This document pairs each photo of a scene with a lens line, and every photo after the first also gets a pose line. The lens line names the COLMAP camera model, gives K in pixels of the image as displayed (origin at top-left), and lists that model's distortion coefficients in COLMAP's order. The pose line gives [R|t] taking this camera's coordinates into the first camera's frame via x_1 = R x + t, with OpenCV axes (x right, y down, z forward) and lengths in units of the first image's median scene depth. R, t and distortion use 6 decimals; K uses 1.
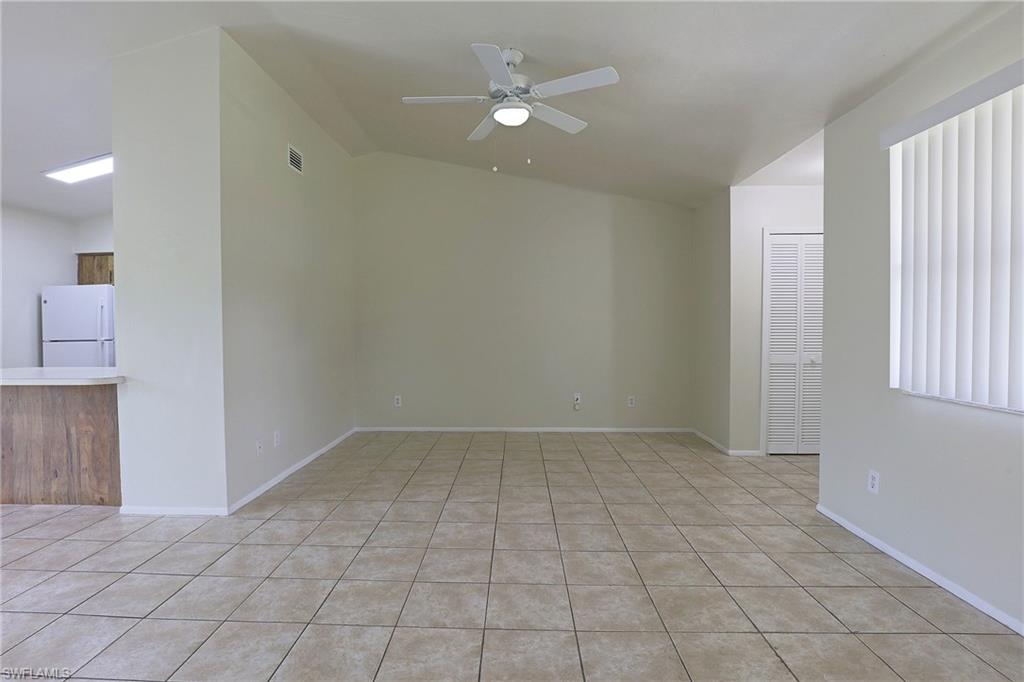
lens RADIAL K [[489.2, 0, 494.8], [0, 489.2, 347.8], [0, 0, 1]] dist [-0.039802, 0.005967]
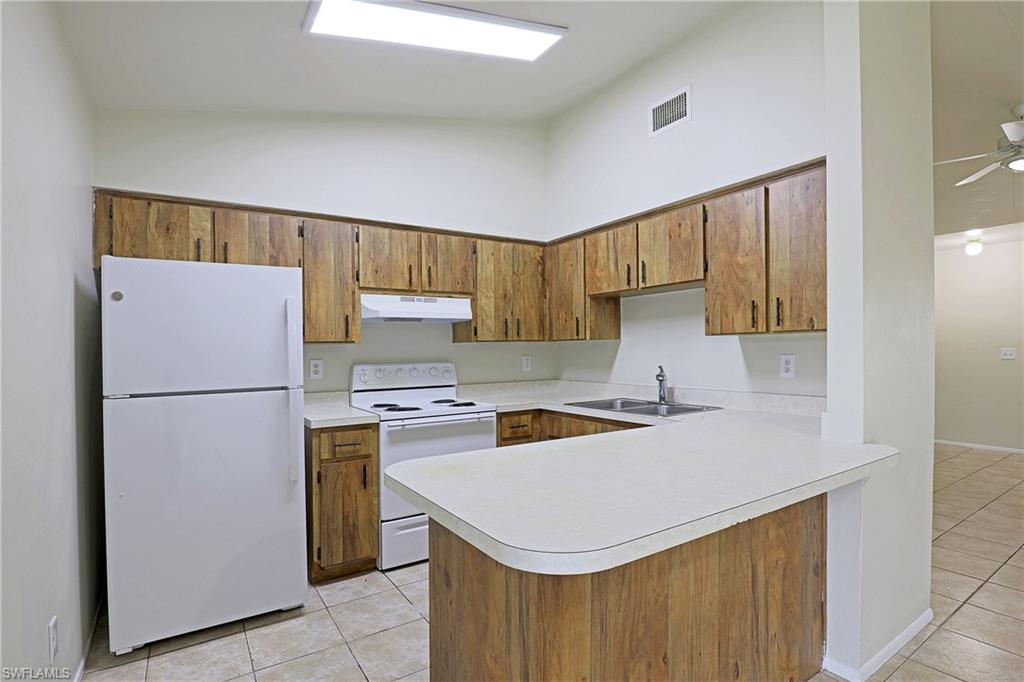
lens RADIAL K [[489.2, 0, 503.3], [0, 489.2, 365.1], [0, 0, 1]] dist [-0.039802, 0.005967]
pose [[0.813260, -0.017988, 0.581622, -1.392028], [0.032965, 0.999341, -0.015186, -0.035799], [-0.580966, 0.031523, 0.813317, 0.746999]]
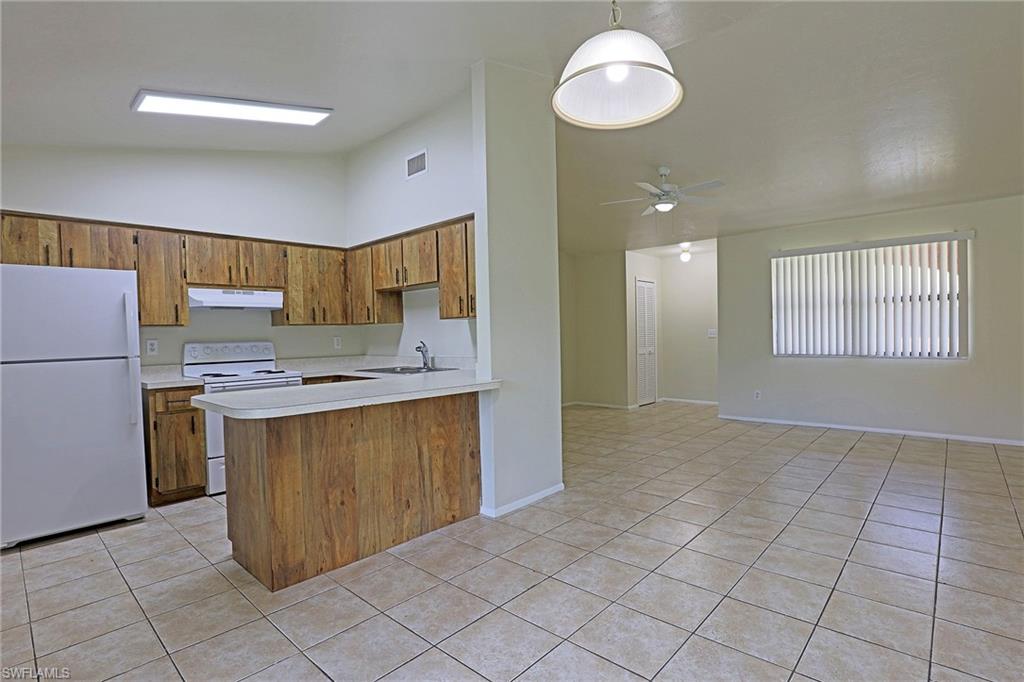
lens RADIAL K [[489.2, 0, 487.5], [0, 489.2, 362.7], [0, 0, 1]] dist [-0.039802, 0.005967]
pose [[0.662568, -0.044915, 0.747654, -1.479200], [0.050683, 0.998601, 0.015075, 0.009385], [-0.747285, 0.027905, 0.663917, 0.316335]]
